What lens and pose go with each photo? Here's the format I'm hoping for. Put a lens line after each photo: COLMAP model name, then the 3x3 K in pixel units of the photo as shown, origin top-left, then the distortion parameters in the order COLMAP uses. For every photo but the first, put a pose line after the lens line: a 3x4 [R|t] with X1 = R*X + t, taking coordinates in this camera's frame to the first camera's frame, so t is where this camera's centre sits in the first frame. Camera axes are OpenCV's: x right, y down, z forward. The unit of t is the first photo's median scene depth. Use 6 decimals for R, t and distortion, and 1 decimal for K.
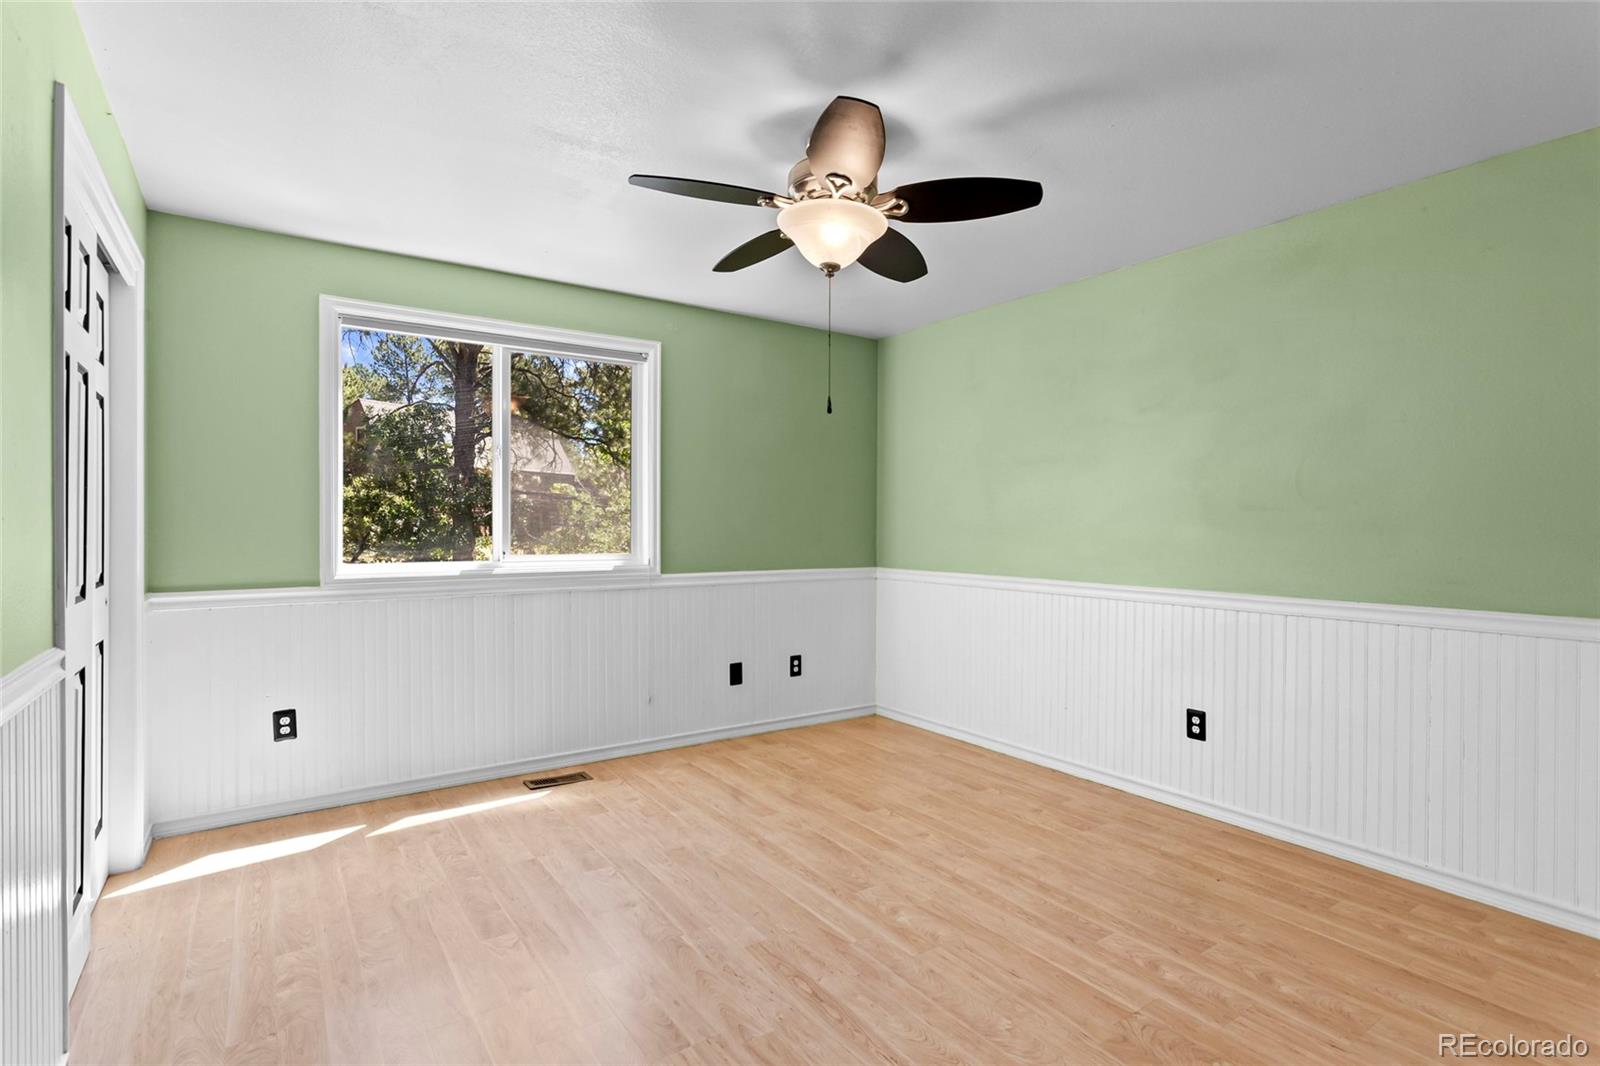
lens RADIAL K [[796.4, 0, 800.3], [0, 796.4, 528.5], [0, 0, 1]] dist [-0.017619, 0.001906]
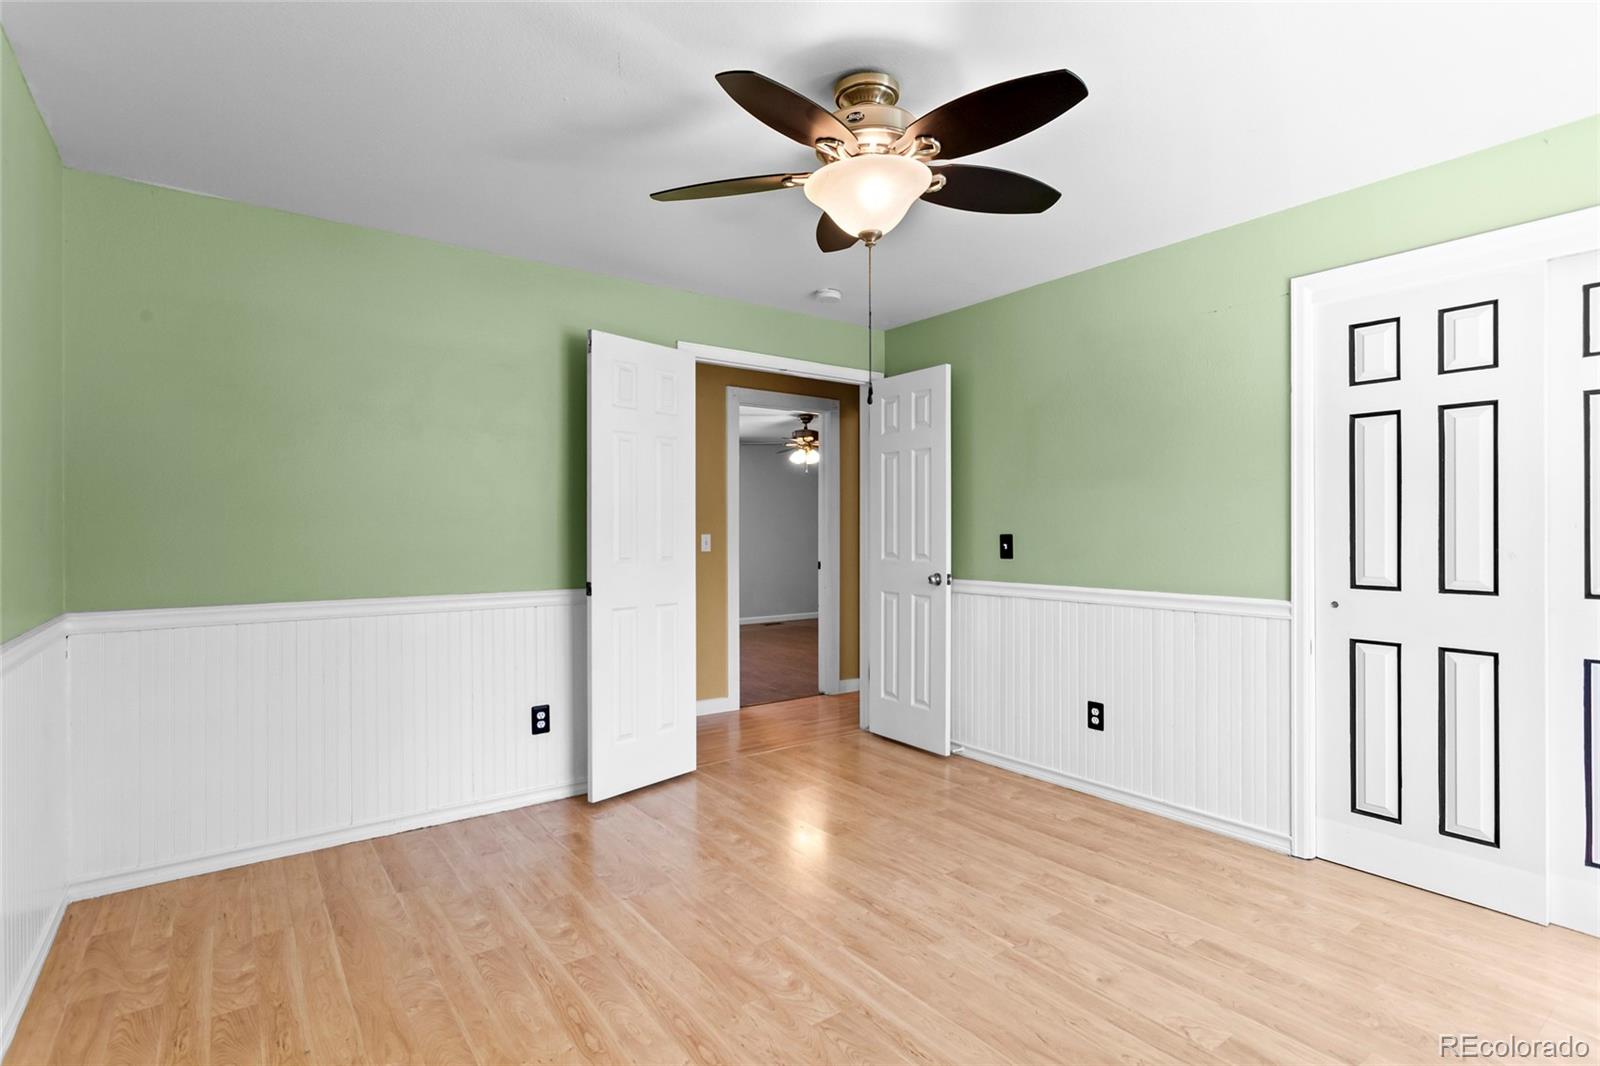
lens RADIAL K [[796.4, 0, 800.4], [0, 796.4, 531.8], [0, 0, 1]] dist [-0.017619, 0.001906]
pose [[-0.999528, -0.001479, -0.030676, 0.145267], [-0.001607, 0.999990, 0.004150, -0.007440], [0.030669, 0.004197, -0.999521, 1.946559]]
